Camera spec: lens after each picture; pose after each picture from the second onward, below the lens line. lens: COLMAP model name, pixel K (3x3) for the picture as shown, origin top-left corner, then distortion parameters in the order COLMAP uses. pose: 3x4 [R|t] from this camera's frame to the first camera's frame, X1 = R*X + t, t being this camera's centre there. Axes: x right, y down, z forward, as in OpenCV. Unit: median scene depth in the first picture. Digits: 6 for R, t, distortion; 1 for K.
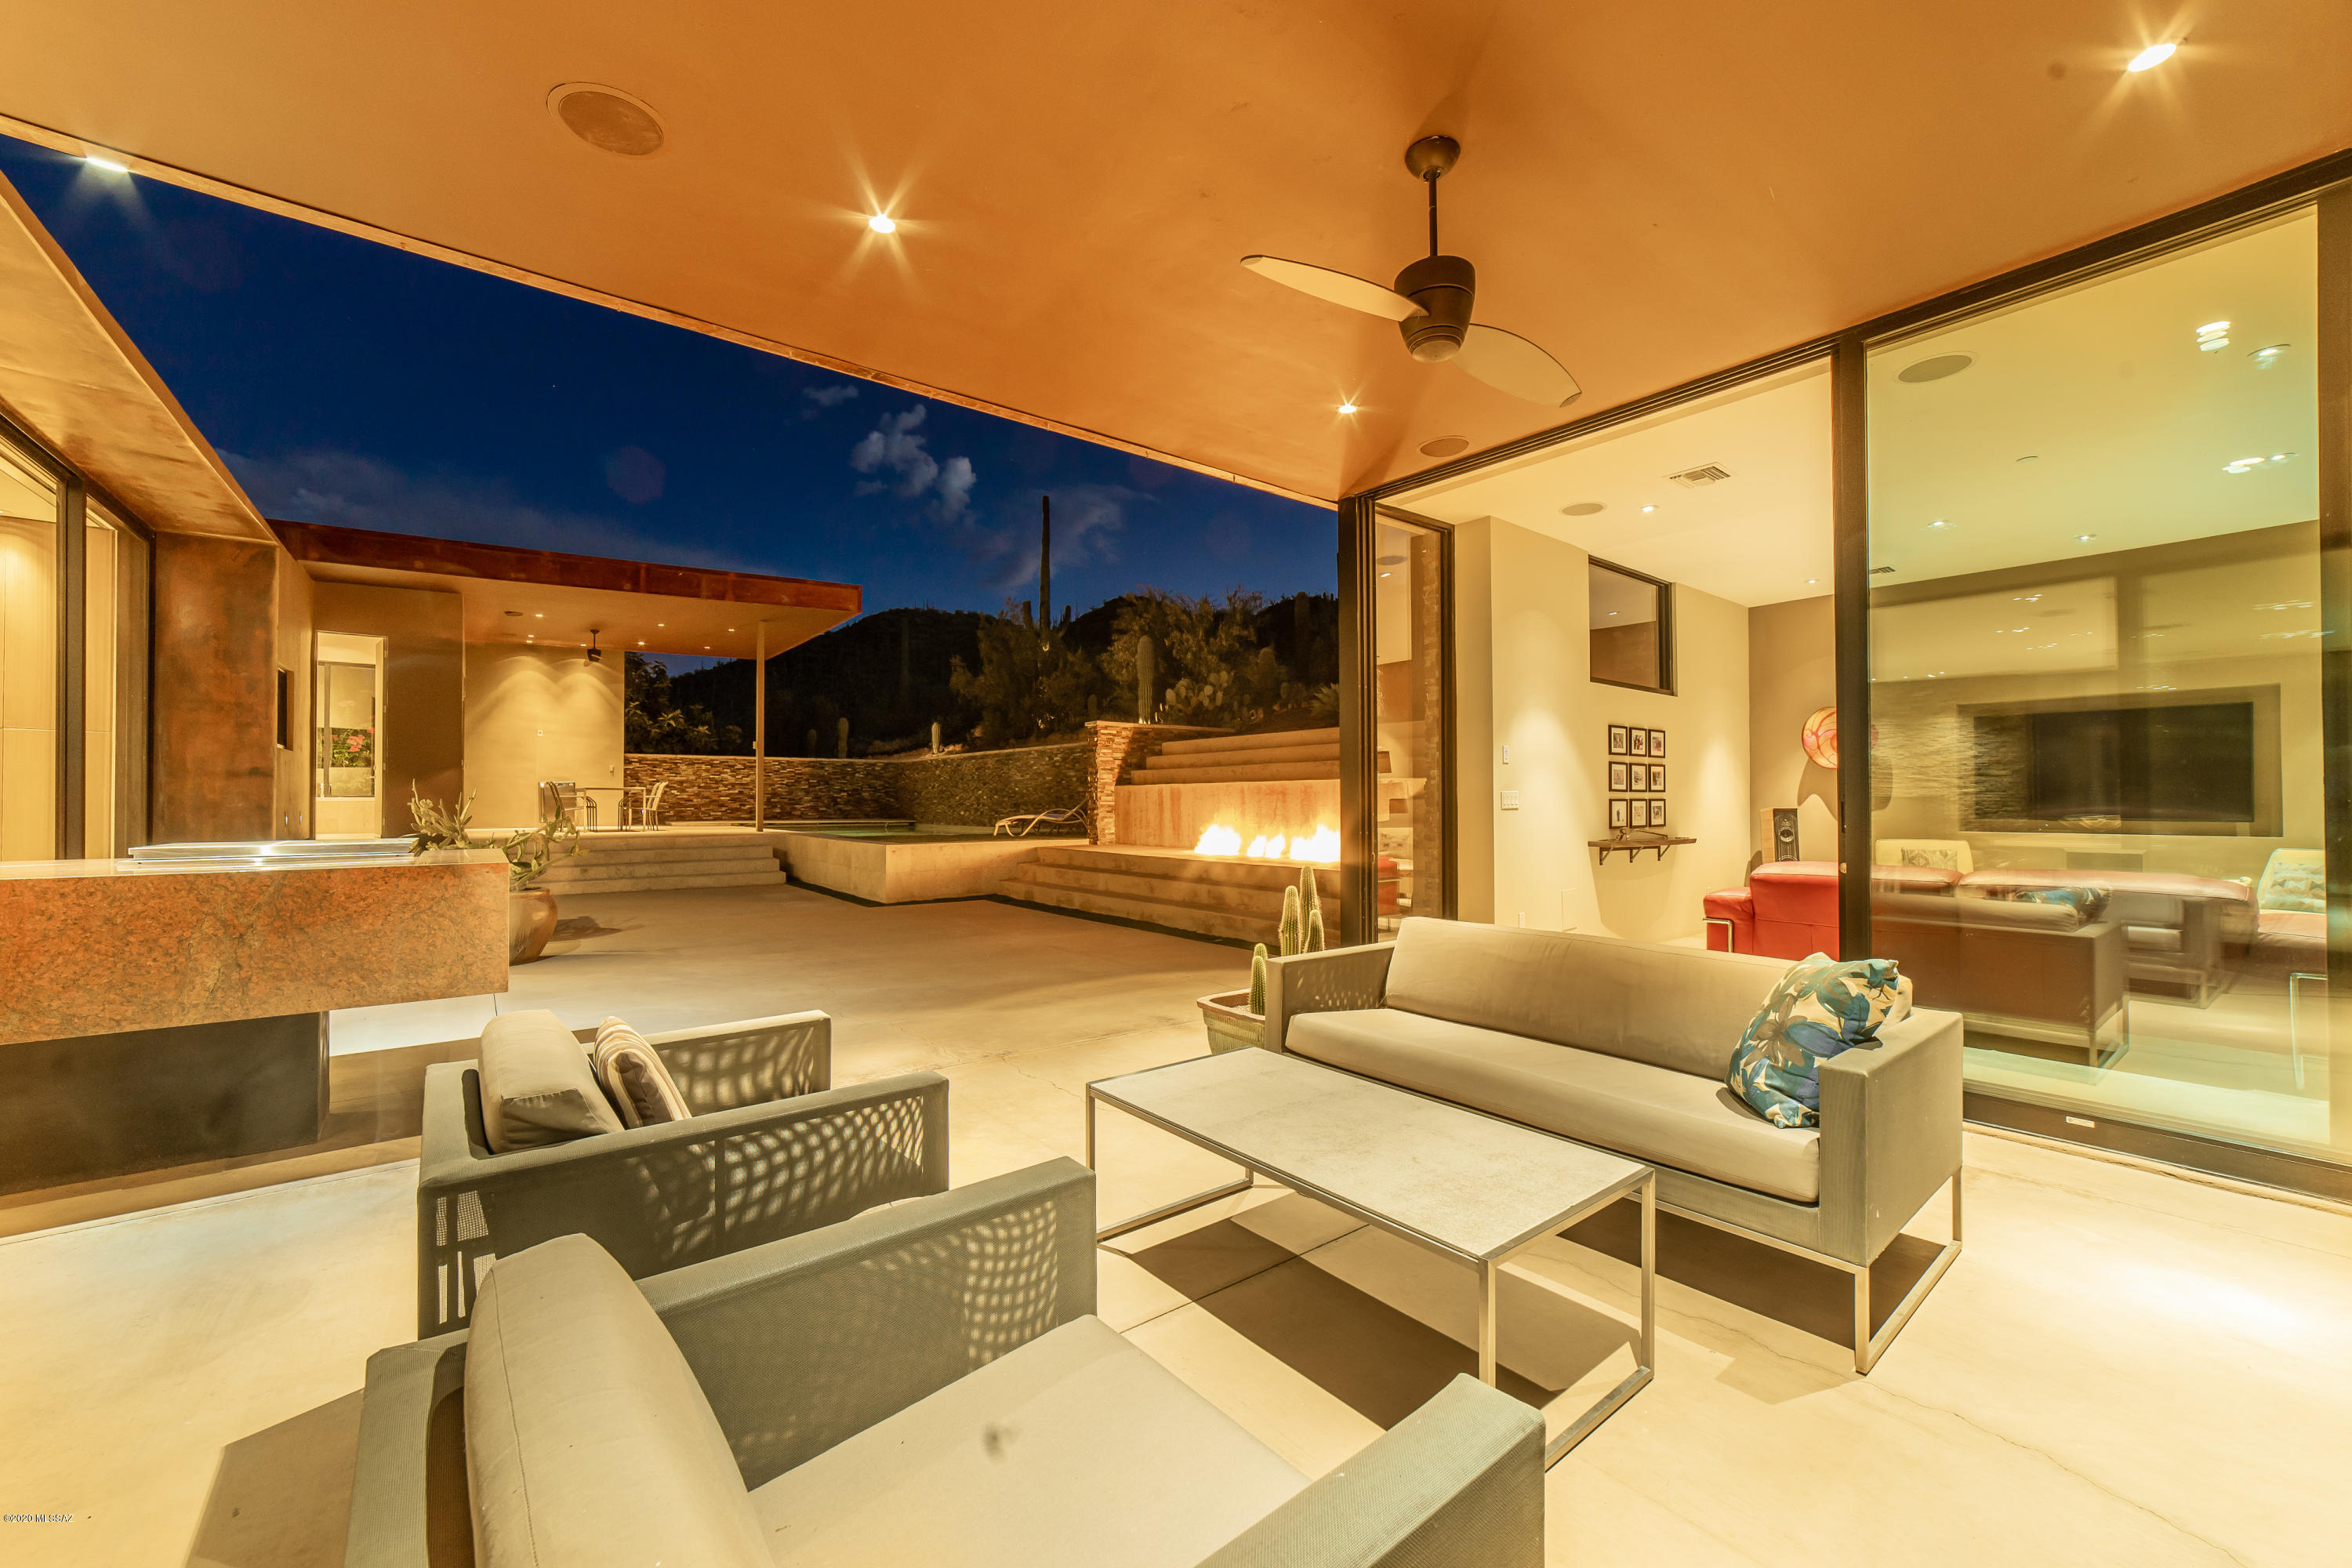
lens RADIAL K [[910.1, 0, 1157.6], [0, 910.1, 797.4], [0, 0, 1]] dist [0.001720, 0.002819]
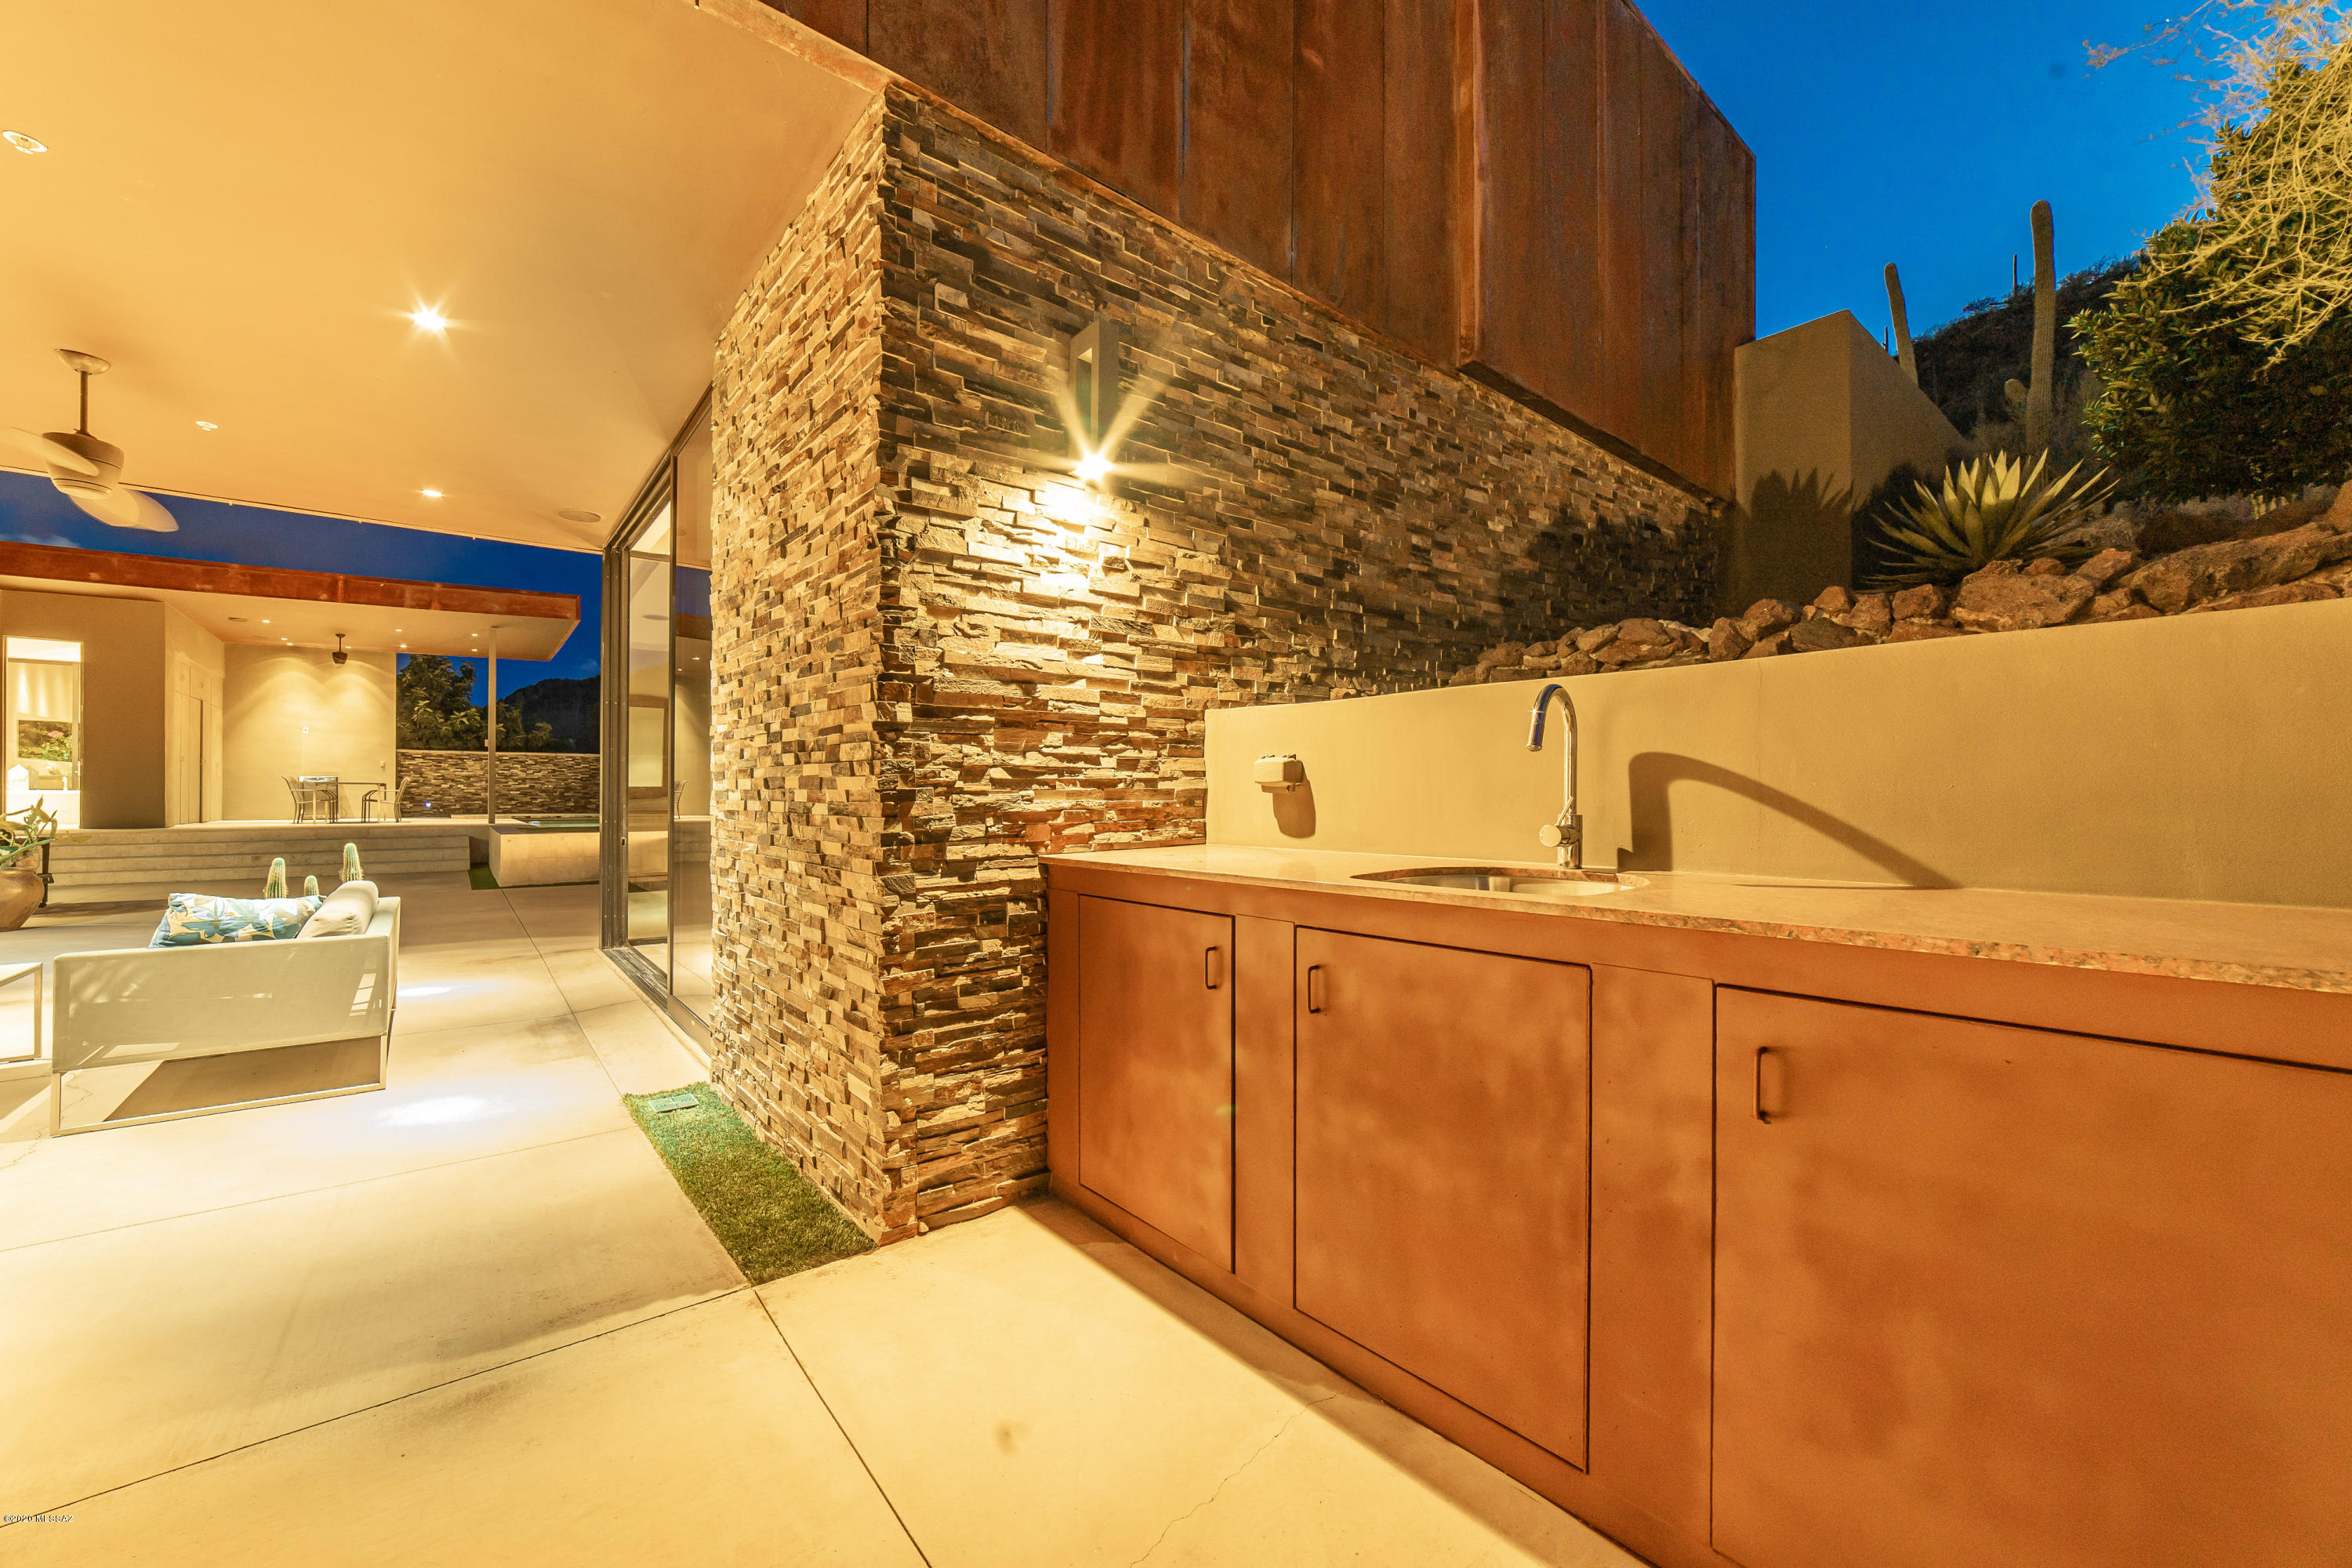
lens RADIAL K [[910.1, 0, 1170.1], [0, 910.1, 795.4], [0, 0, 1]] dist [0.001720, 0.002819]
pose [[0.999725, 0.000524, 0.023458, 0.304391], [-0.000633, 0.999989, 0.004674, -0.000870], [-0.023455, -0.004687, 0.999714, -0.084008]]
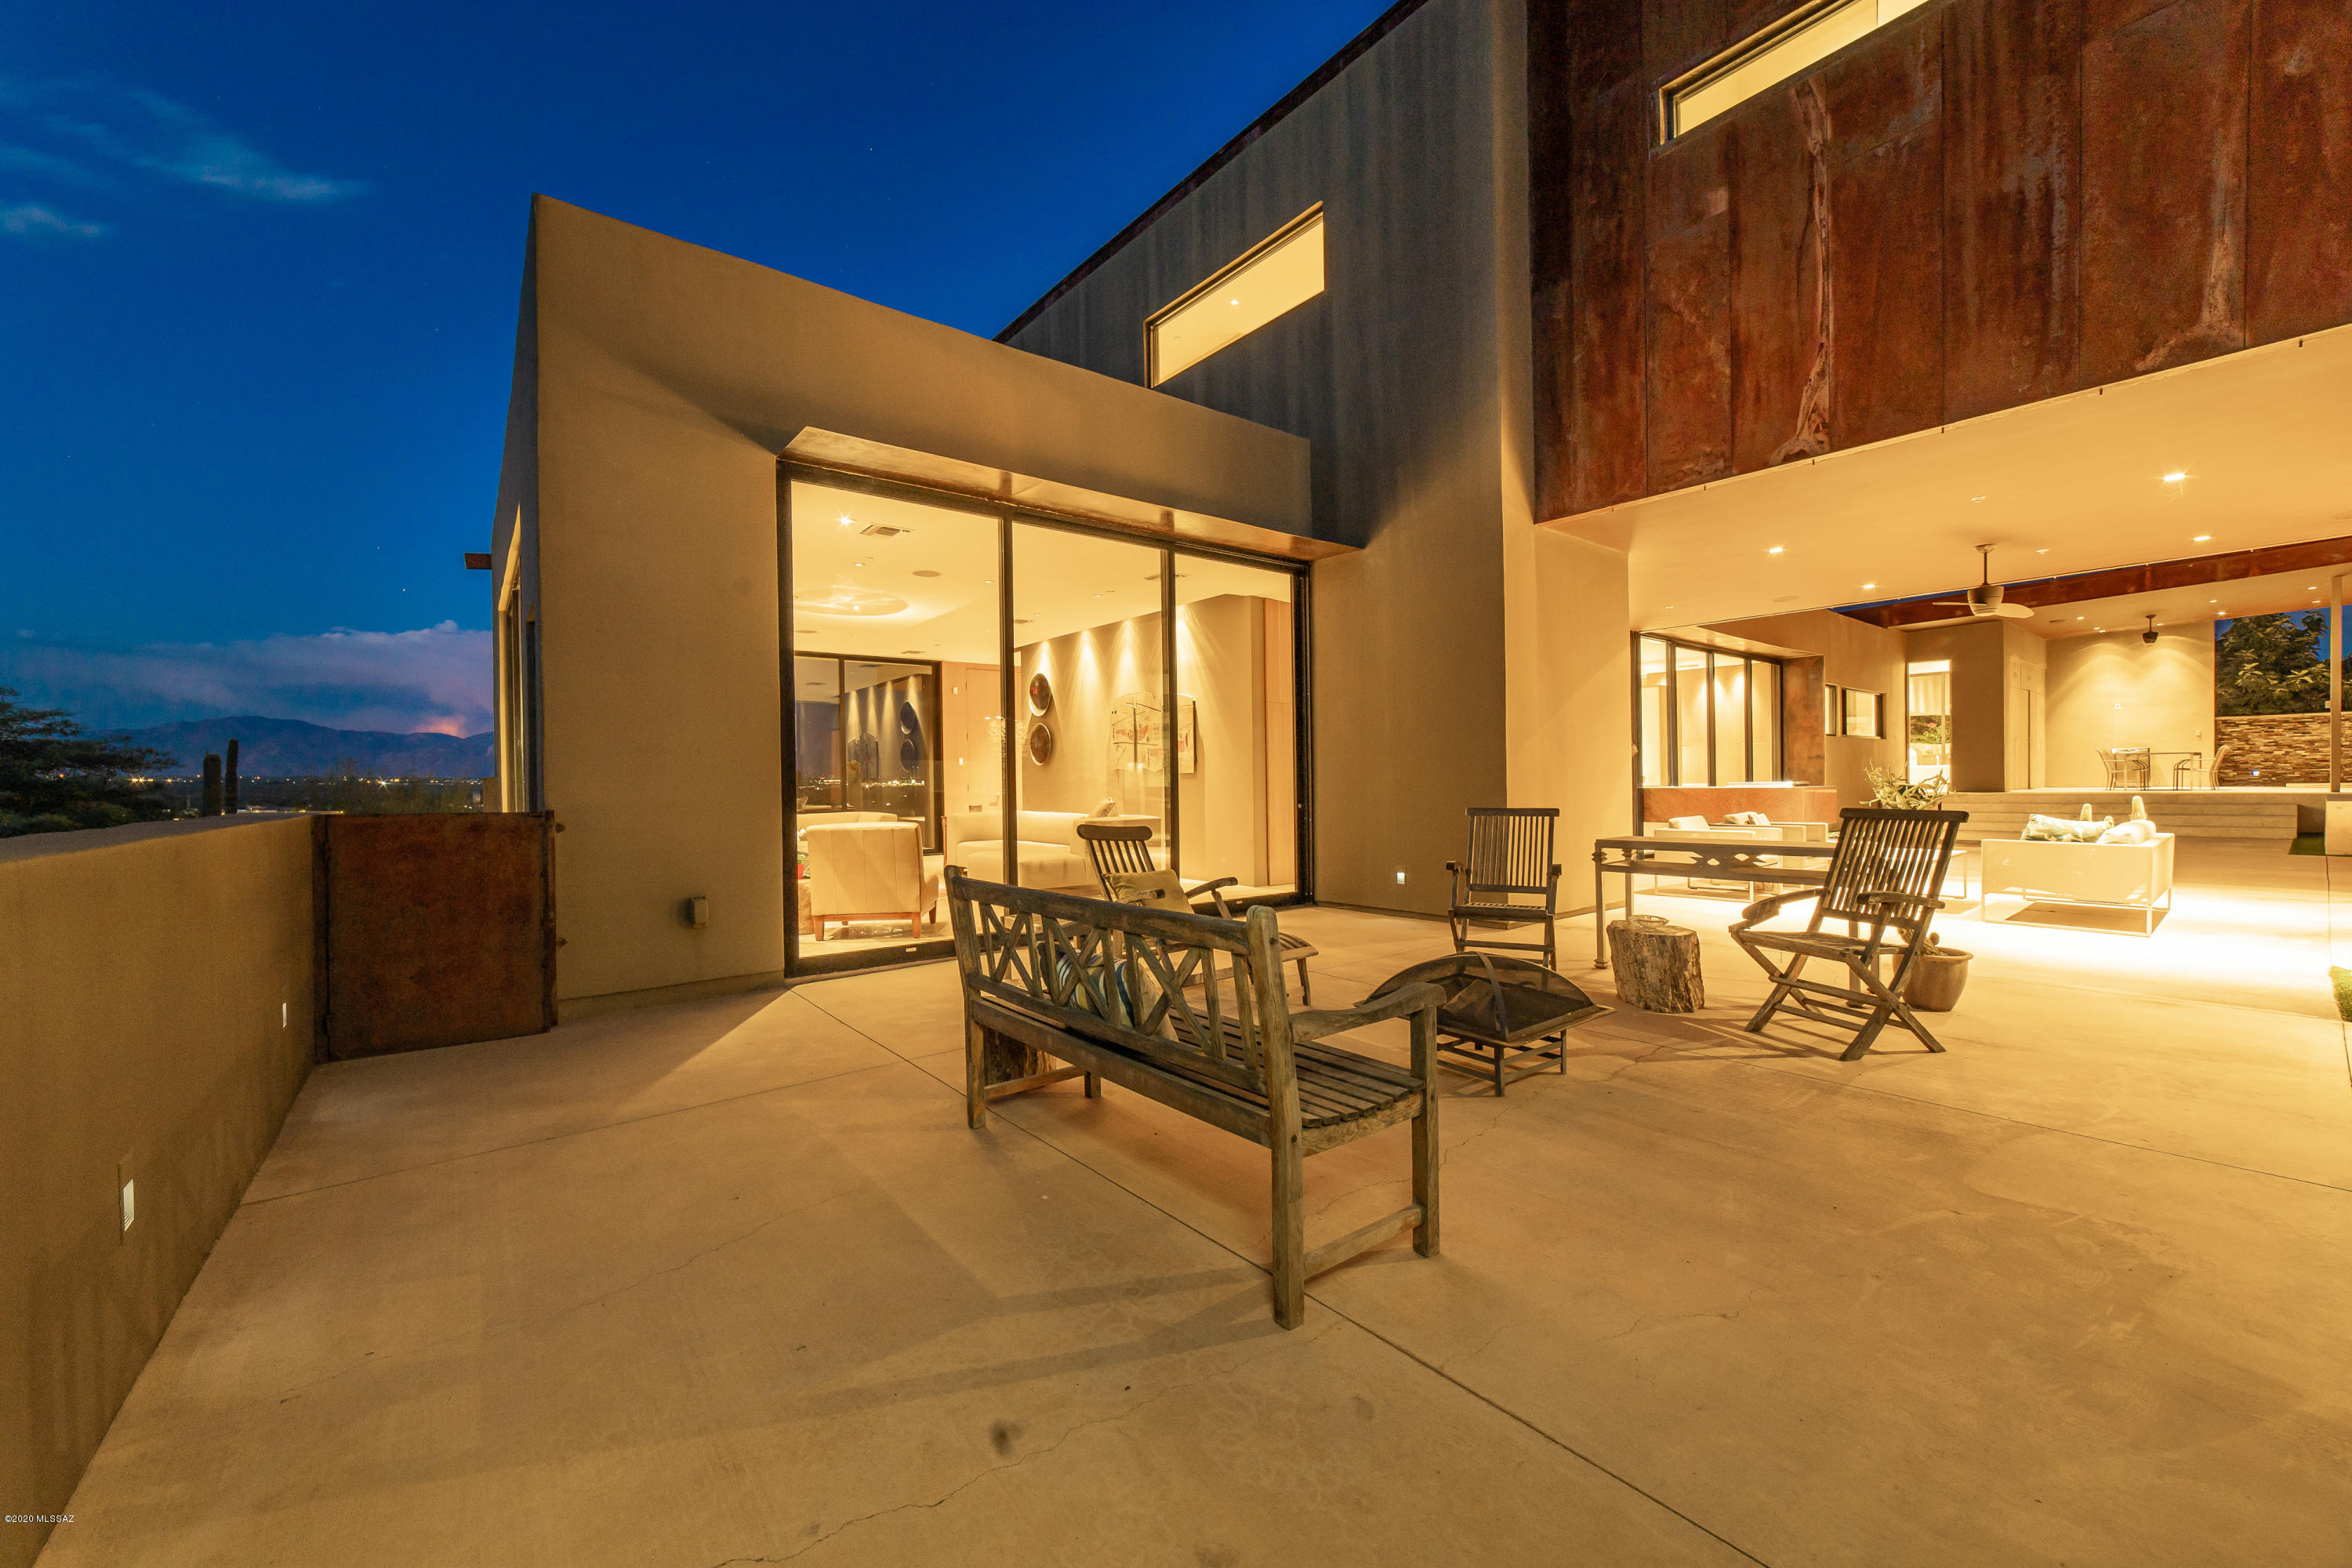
lens RADIAL K [[910.1, 0, 1159.6], [0, 910.1, 787.1], [0, 0, 1]] dist [0.001720, 0.002819]
pose [[0.023387, 0.005456, -0.999712, 0.475144], [0.021041, 0.999761, 0.005949, -0.000352], [0.999505, -0.021174, 0.023266, -0.262335]]
